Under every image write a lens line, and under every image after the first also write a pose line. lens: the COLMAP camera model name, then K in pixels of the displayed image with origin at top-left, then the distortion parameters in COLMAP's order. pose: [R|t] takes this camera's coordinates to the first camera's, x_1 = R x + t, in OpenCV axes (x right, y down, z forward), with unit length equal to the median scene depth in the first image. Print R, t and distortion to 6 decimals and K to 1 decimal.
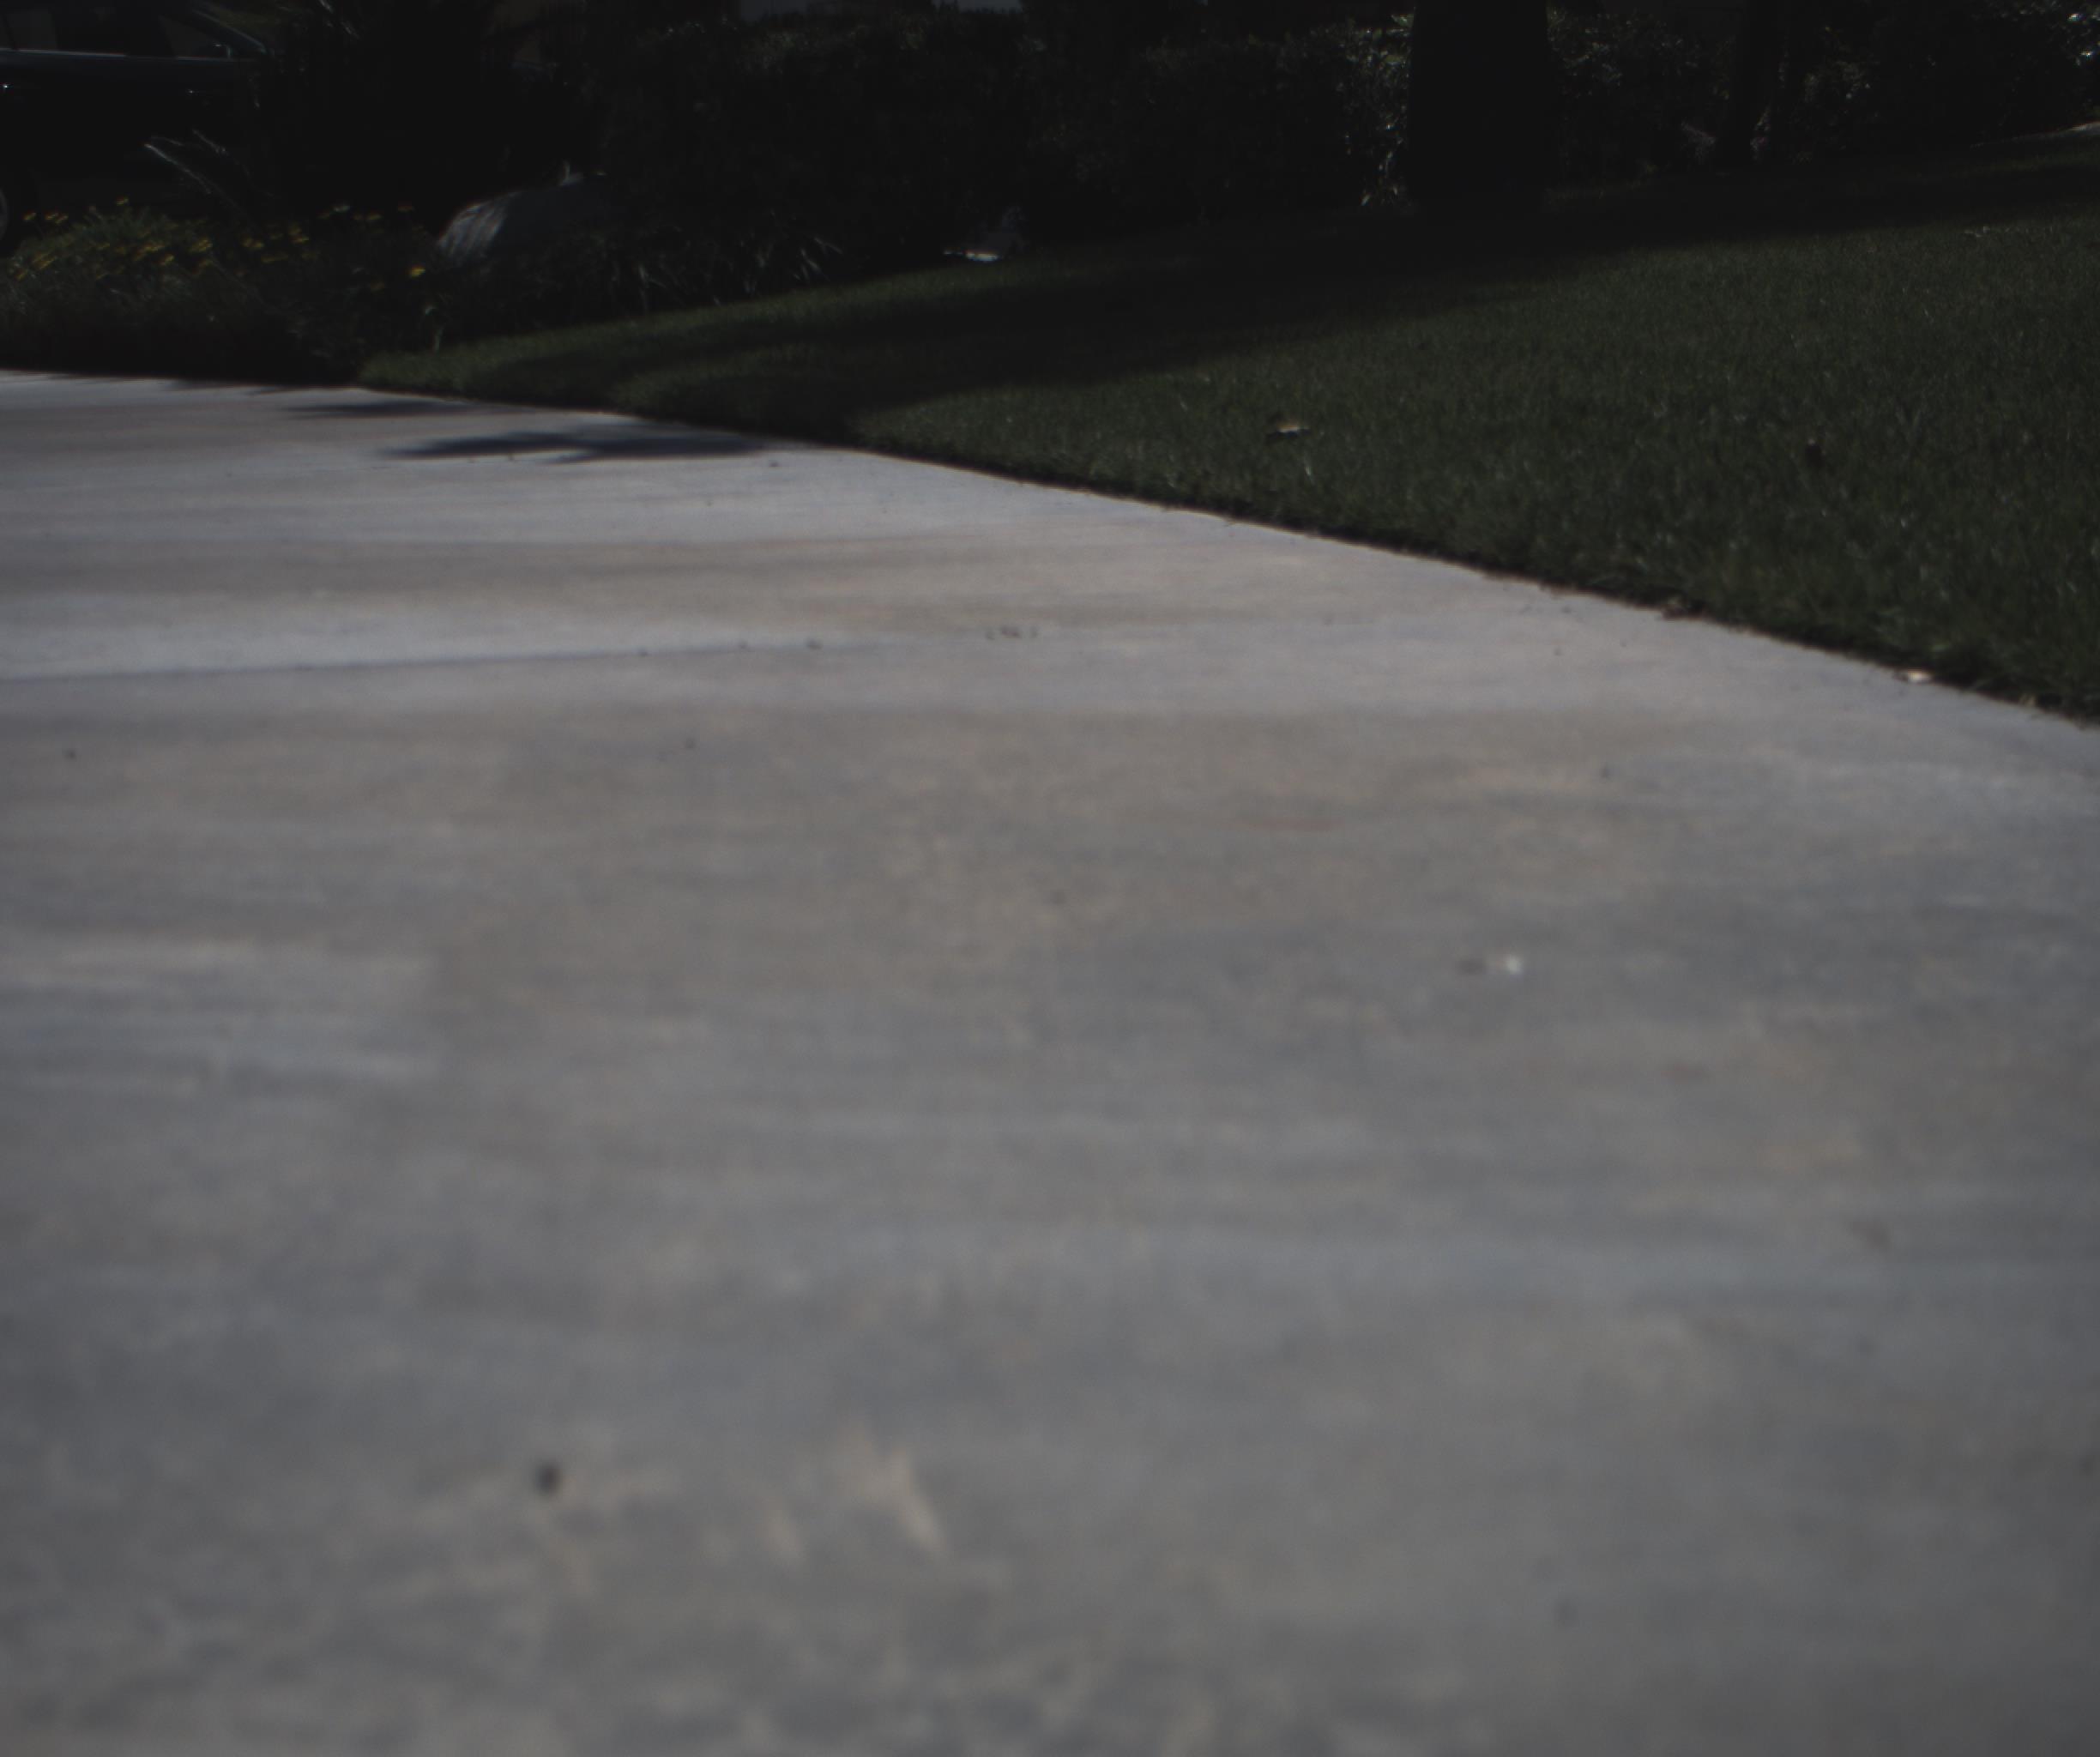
lens RADIAL K [[3917.5, 0, 1027.2], [0, 3917.5, 843.3], [0, 0, 1]] dist [-0.173430, 0.902732]
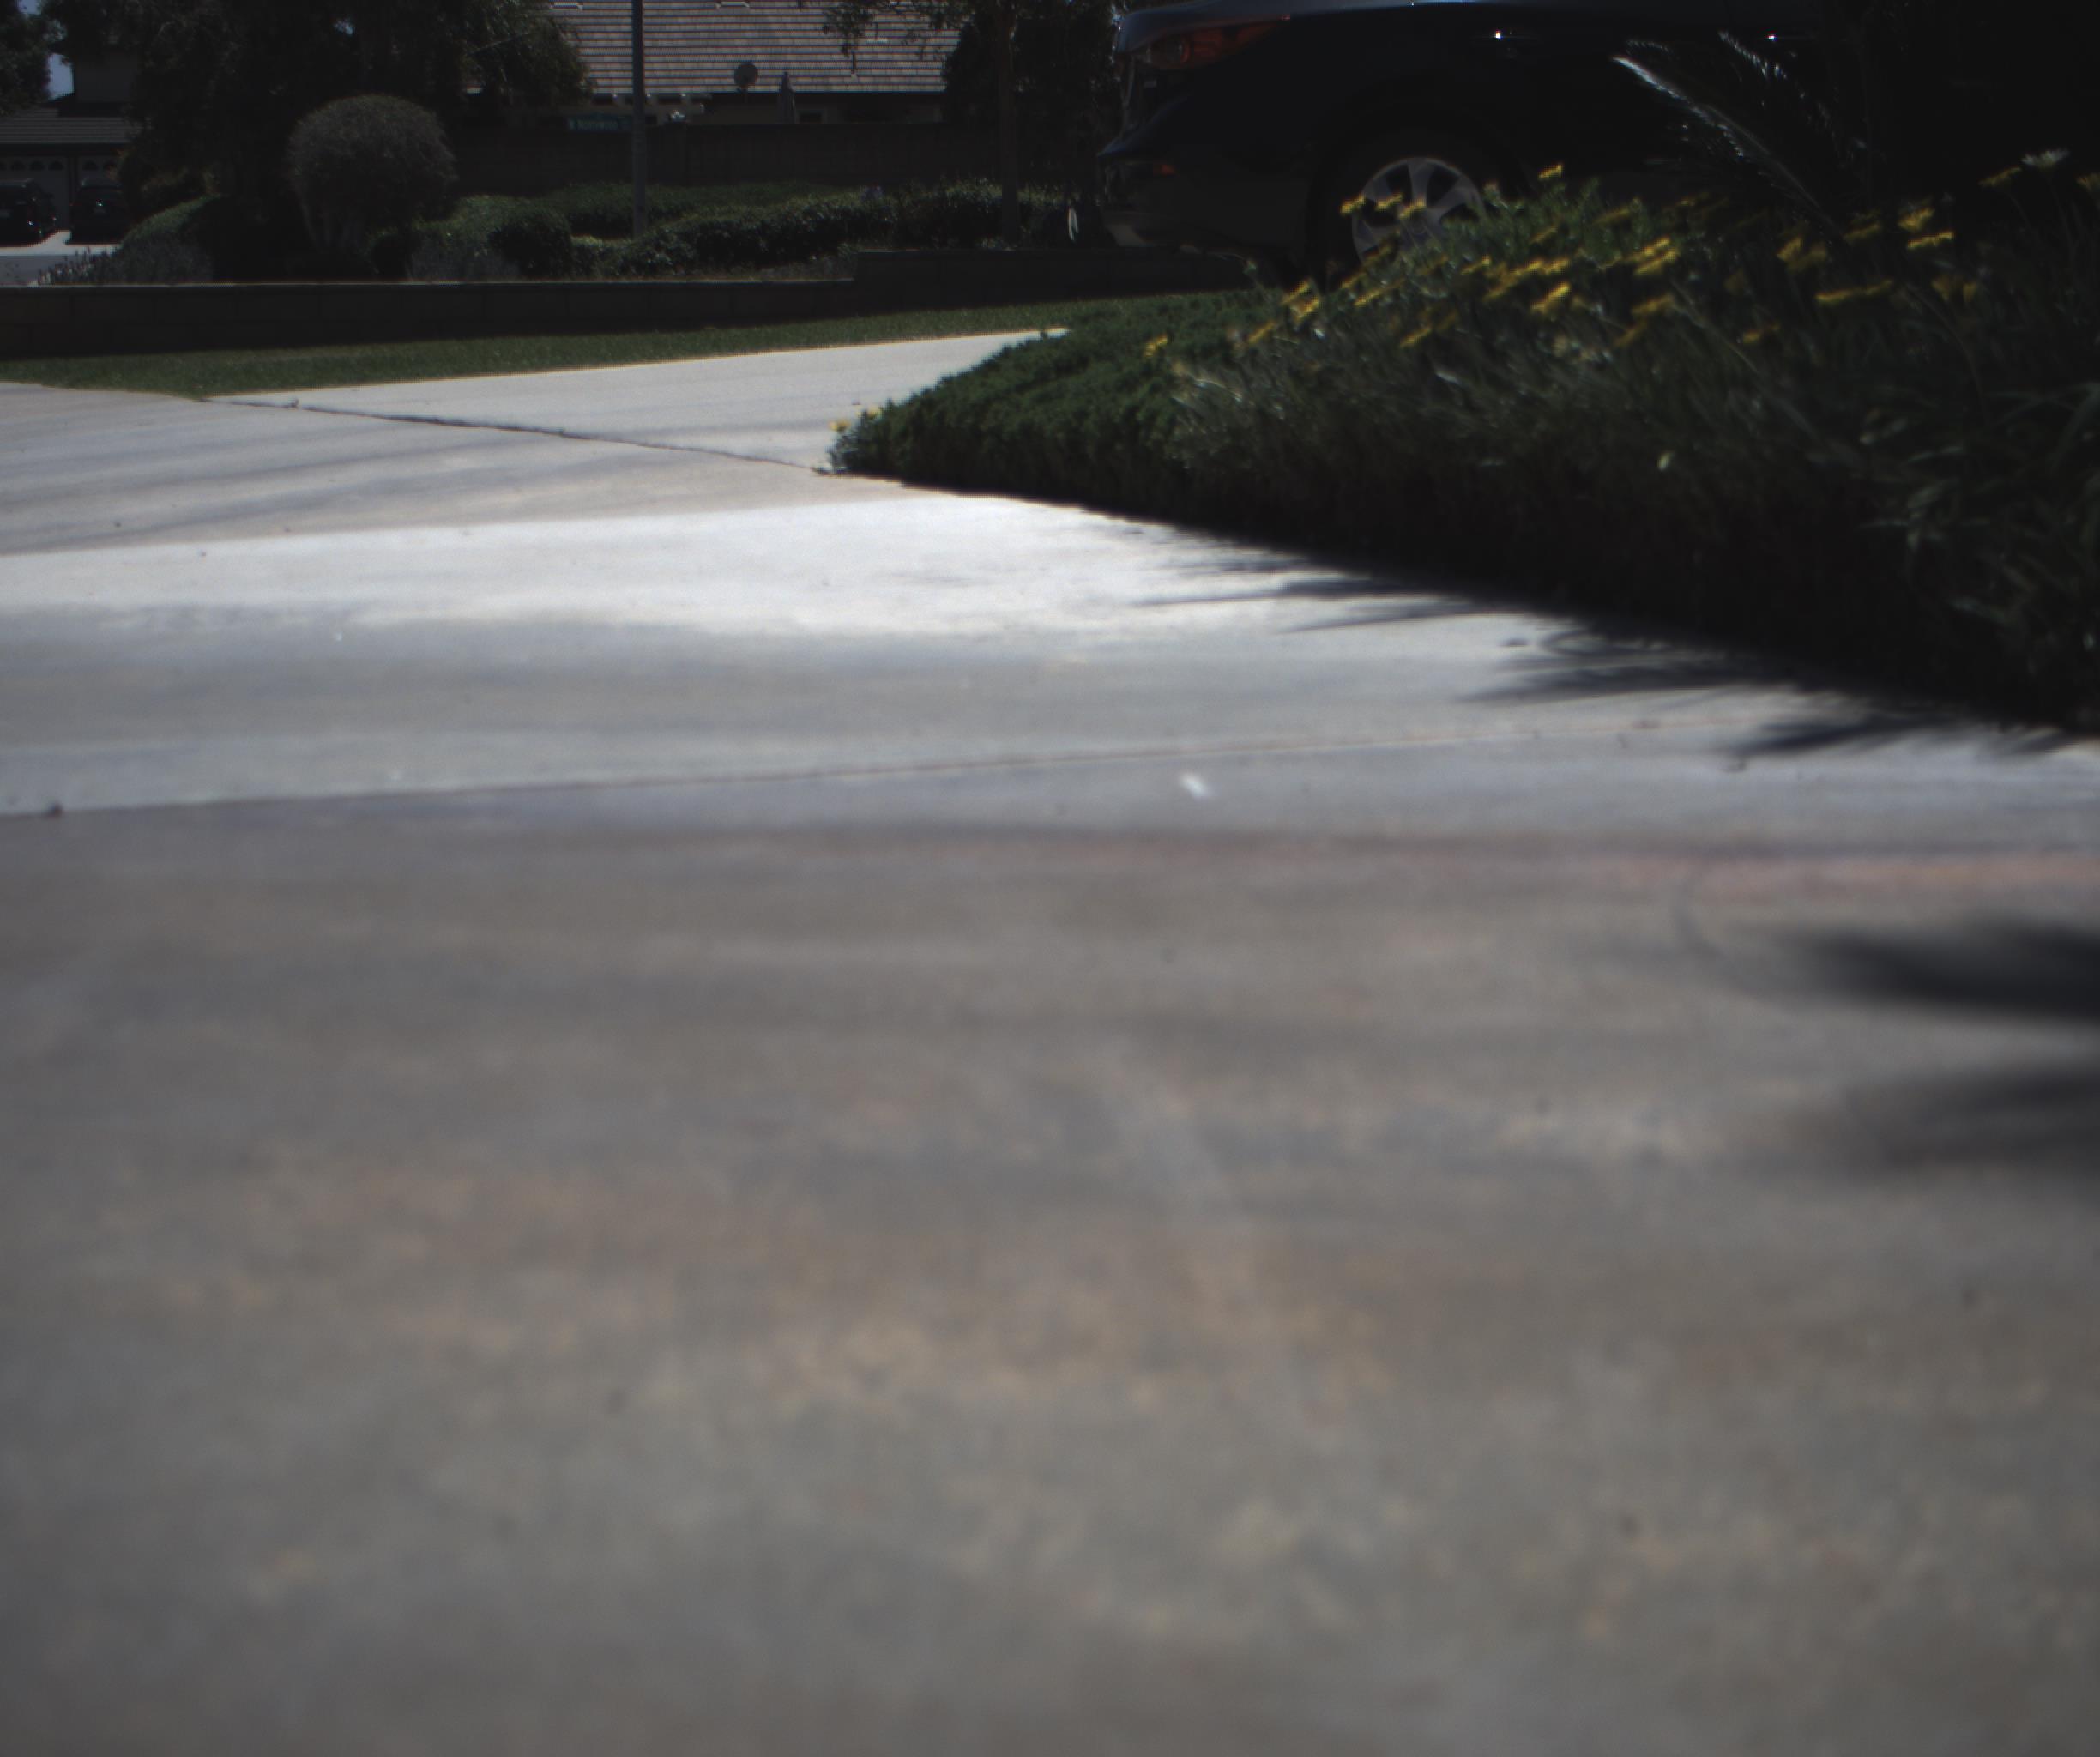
lens RADIAL K [[3917.5, 0, 1027.2], [0, 3917.5, 843.3], [0, 0, 1]] dist [-0.173430, 0.902732]
pose [[0.918021, 0.047538, -0.393671, -0.126294], [-0.050914, 0.998701, 0.001870, -0.101368], [0.393249, 0.018326, 0.919250, 0.674990]]
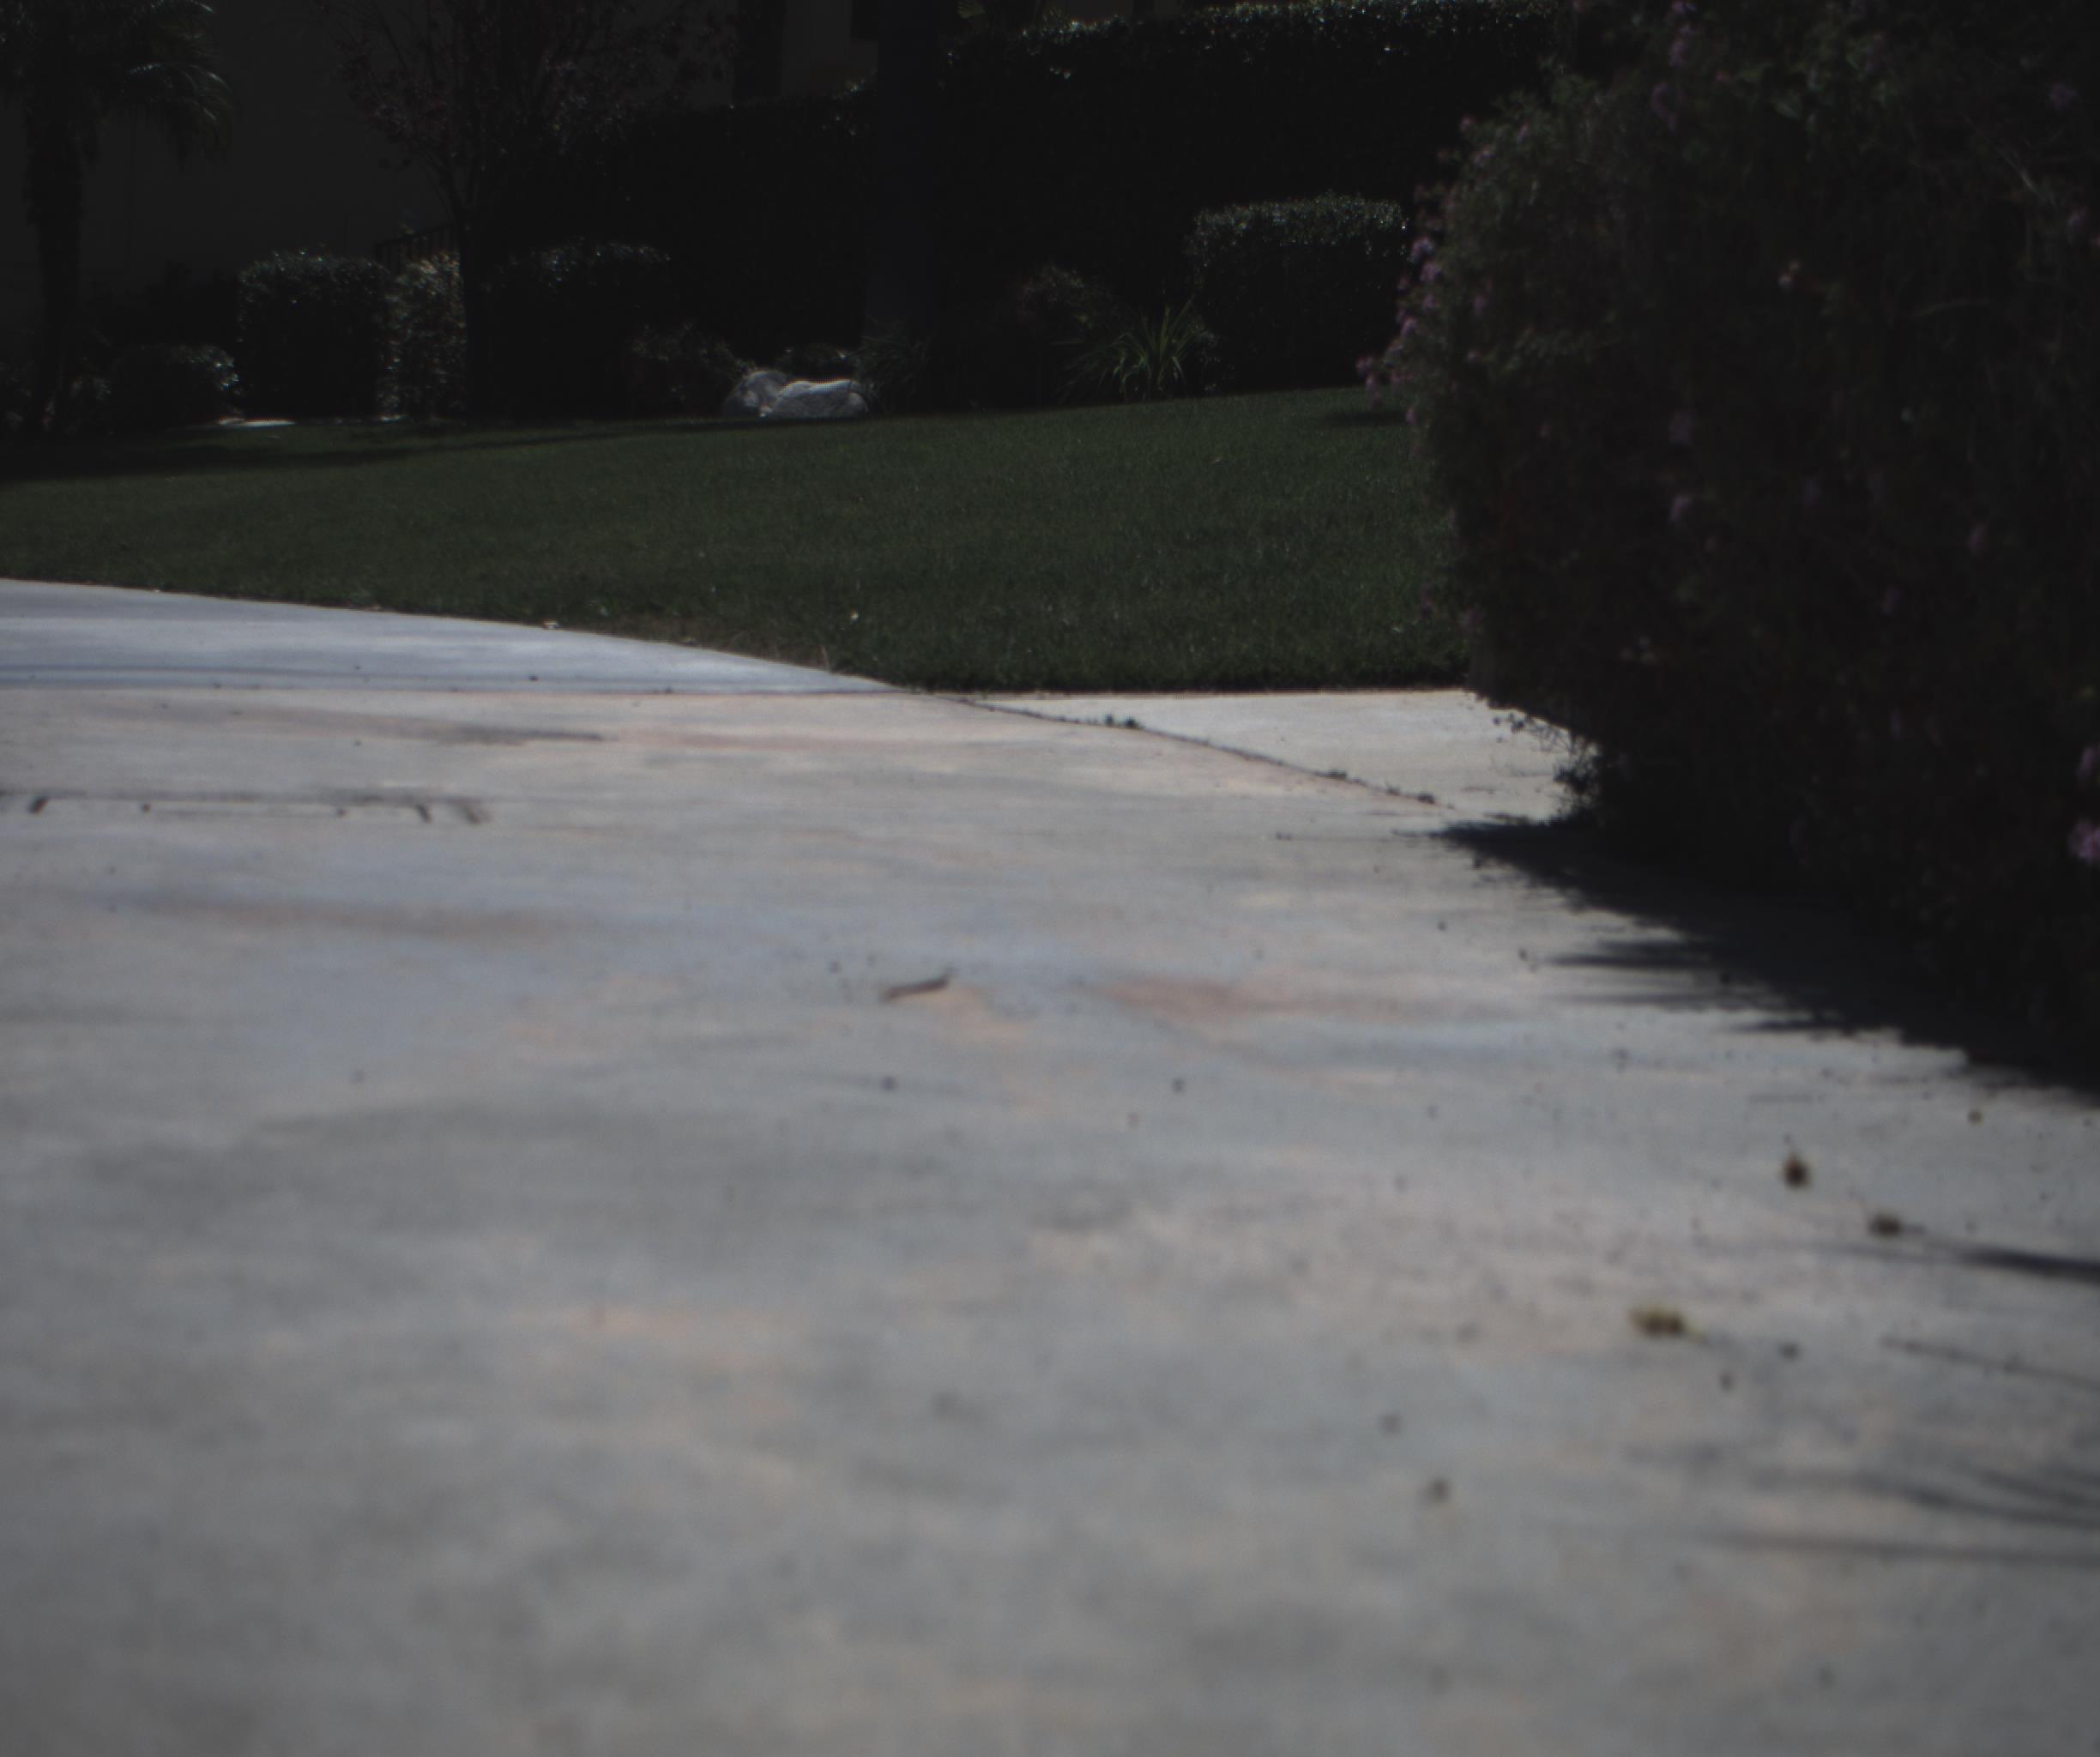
lens RADIAL K [[3917.5, 0, 1027.2], [0, 3917.5, 843.3], [0, 0, 1]] dist [-0.173430, 0.902732]
pose [[0.898402, -0.004362, 0.439152, -0.208419], [0.029542, 0.998286, -0.050520, 0.126688], [-0.438179, 0.058360, 0.896991, -0.853482]]
